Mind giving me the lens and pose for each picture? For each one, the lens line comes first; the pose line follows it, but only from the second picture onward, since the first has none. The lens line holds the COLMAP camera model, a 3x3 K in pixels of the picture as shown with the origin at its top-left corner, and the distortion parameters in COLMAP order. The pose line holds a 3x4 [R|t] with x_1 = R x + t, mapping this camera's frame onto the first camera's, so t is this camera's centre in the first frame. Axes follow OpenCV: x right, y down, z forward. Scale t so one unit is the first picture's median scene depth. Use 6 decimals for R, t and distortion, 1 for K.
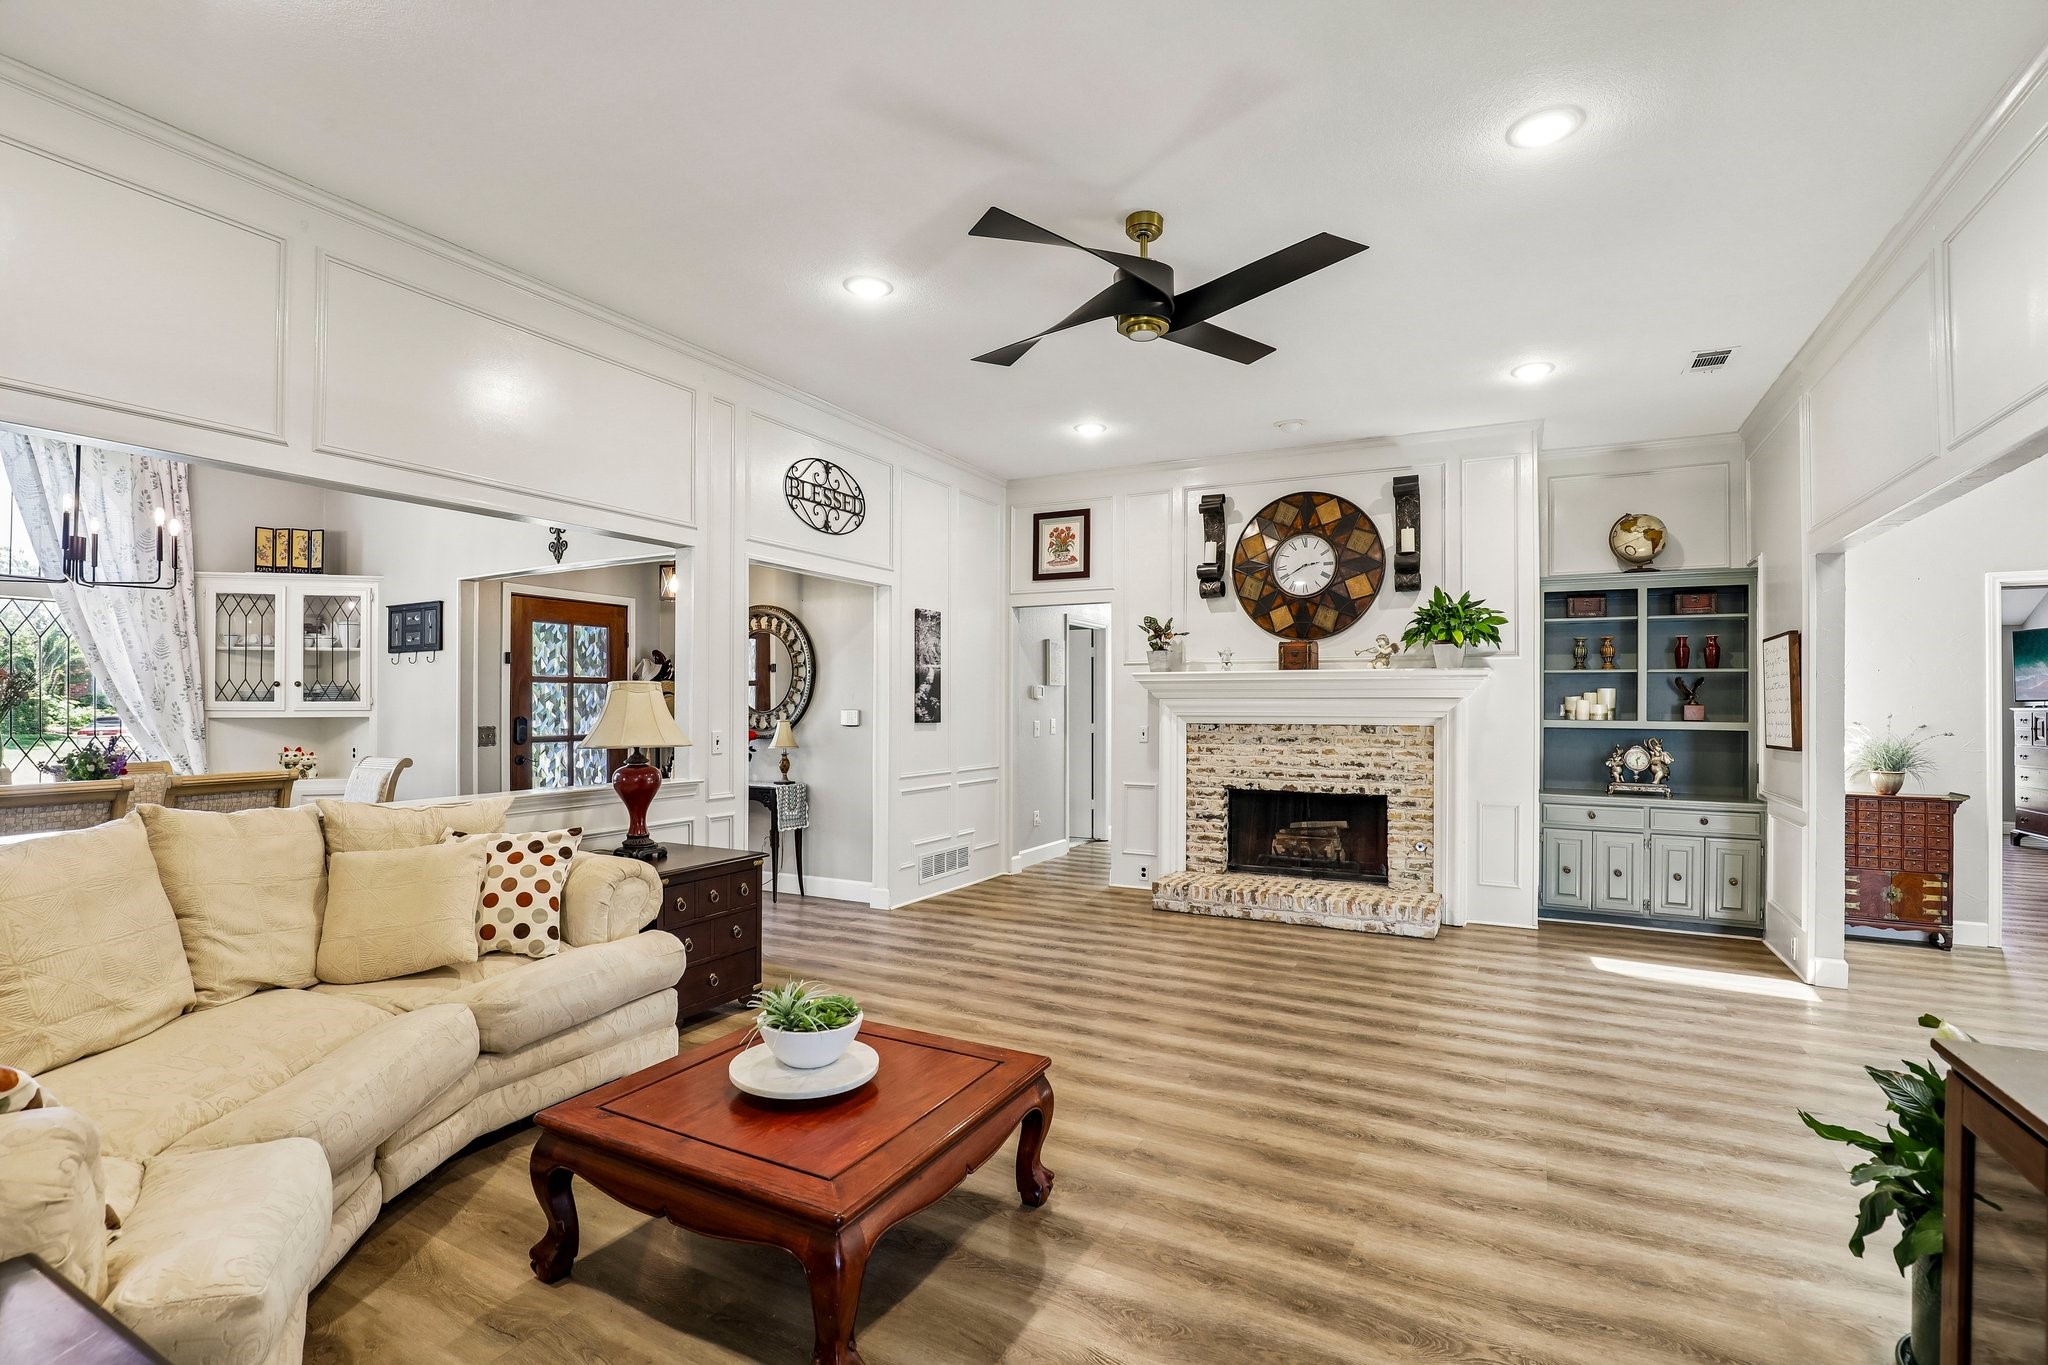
lens RADIAL K [[936.9, 0, 1024.8], [0, 936.9, 694.3], [0, 0, 1]] dist [-0.019346, -0.000036]
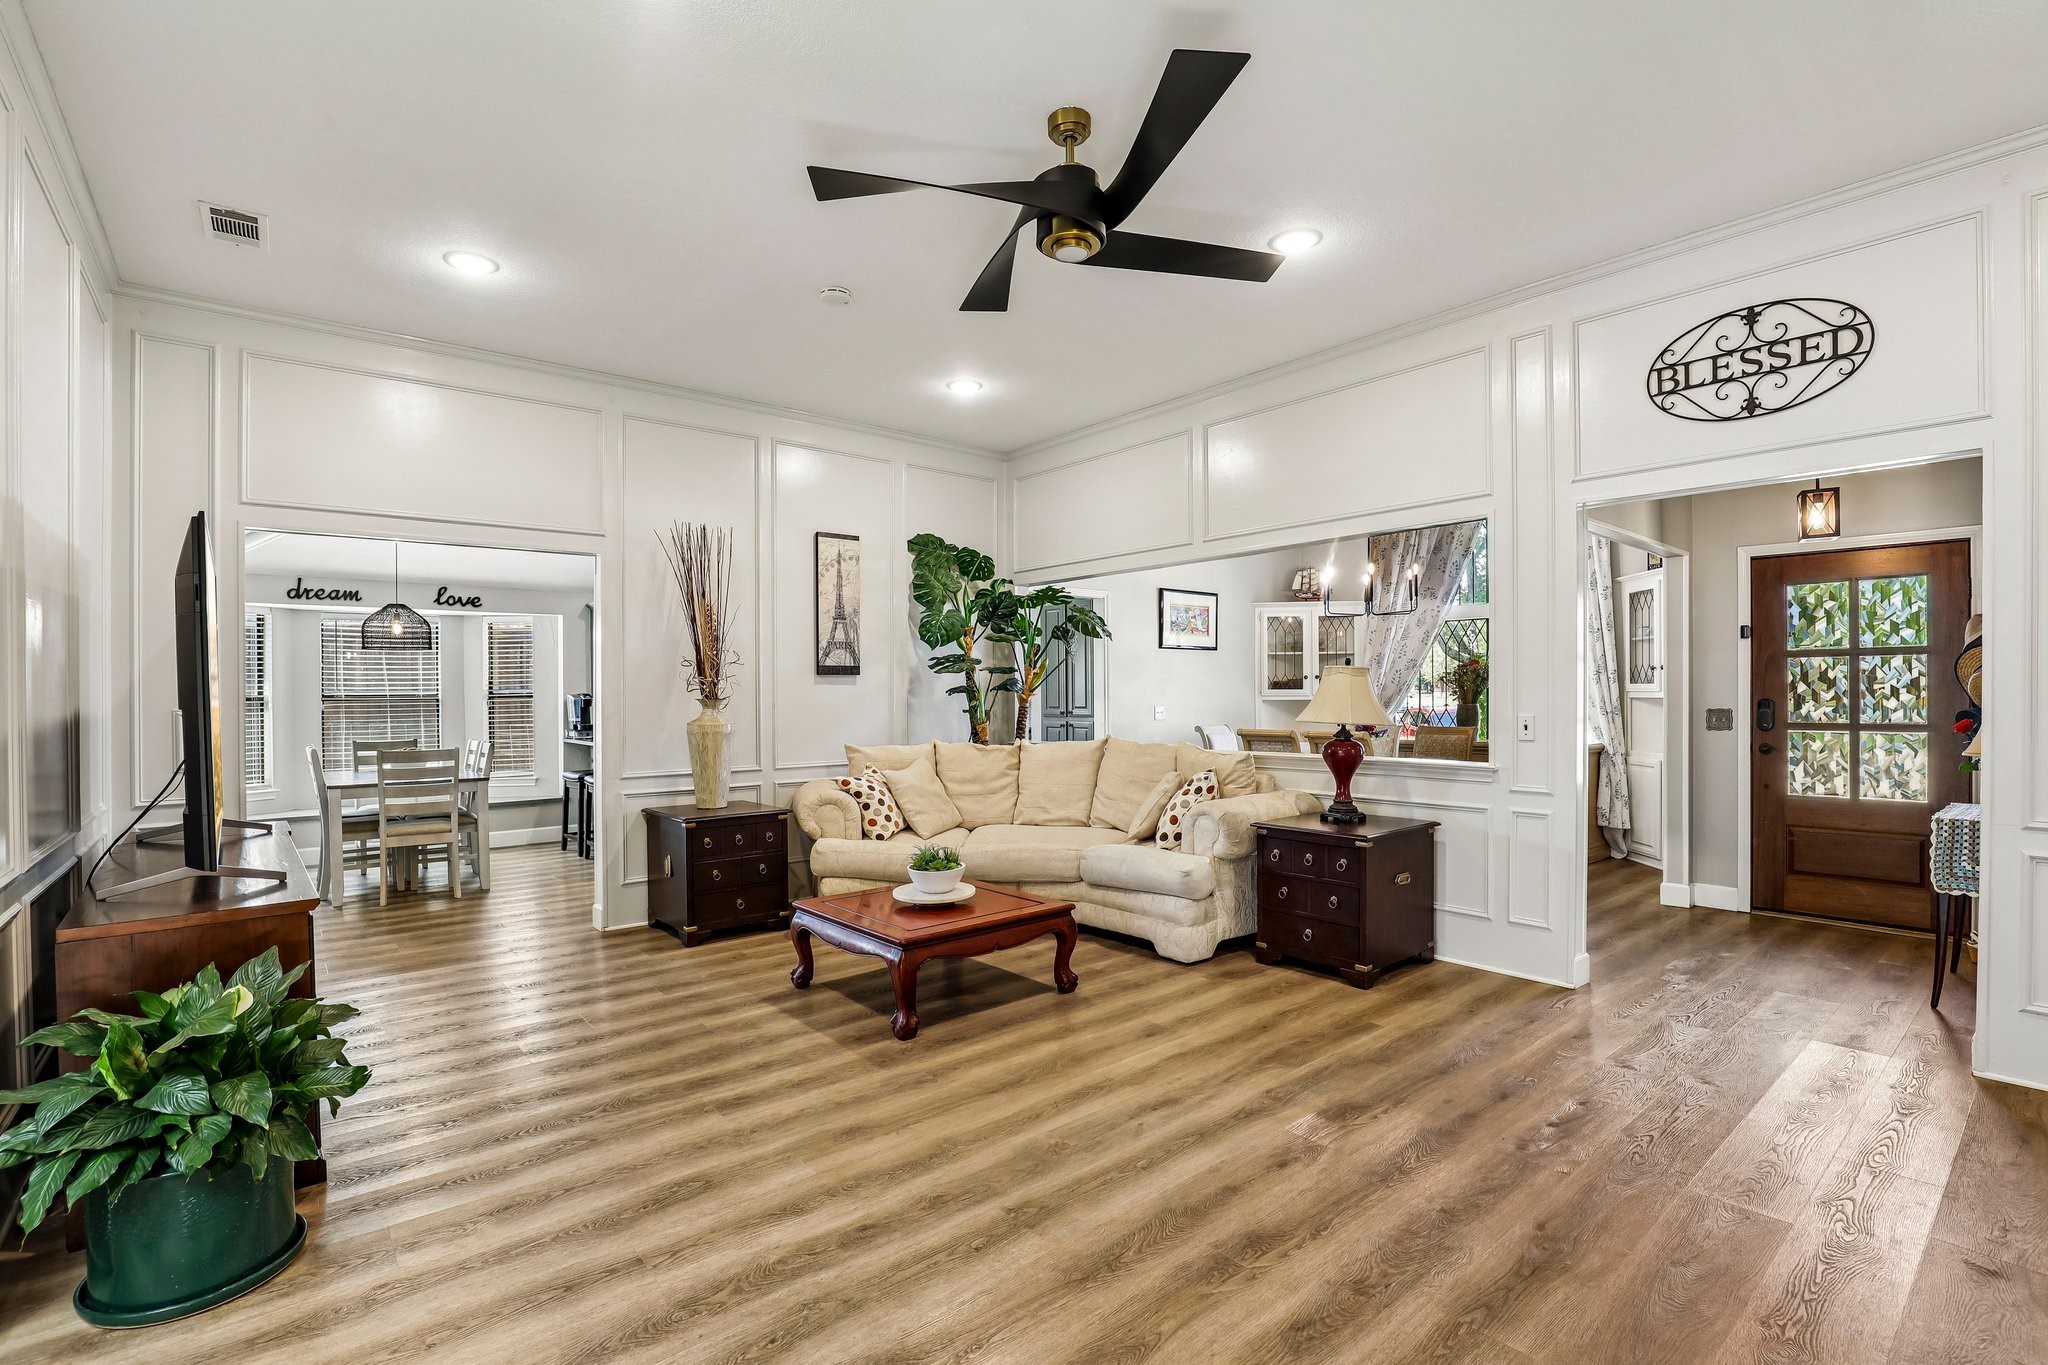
lens RADIAL K [[936.9, 0, 1028.1], [0, 936.9, 692.1], [0, 0, 1]] dist [-0.019346, -0.000036]
pose [[-0.366421, 0.000759, -0.930449, 0.574522], [0.015328, 0.999869, -0.005221, 0.013412], [0.930323, -0.016175, -0.366385, 0.776472]]
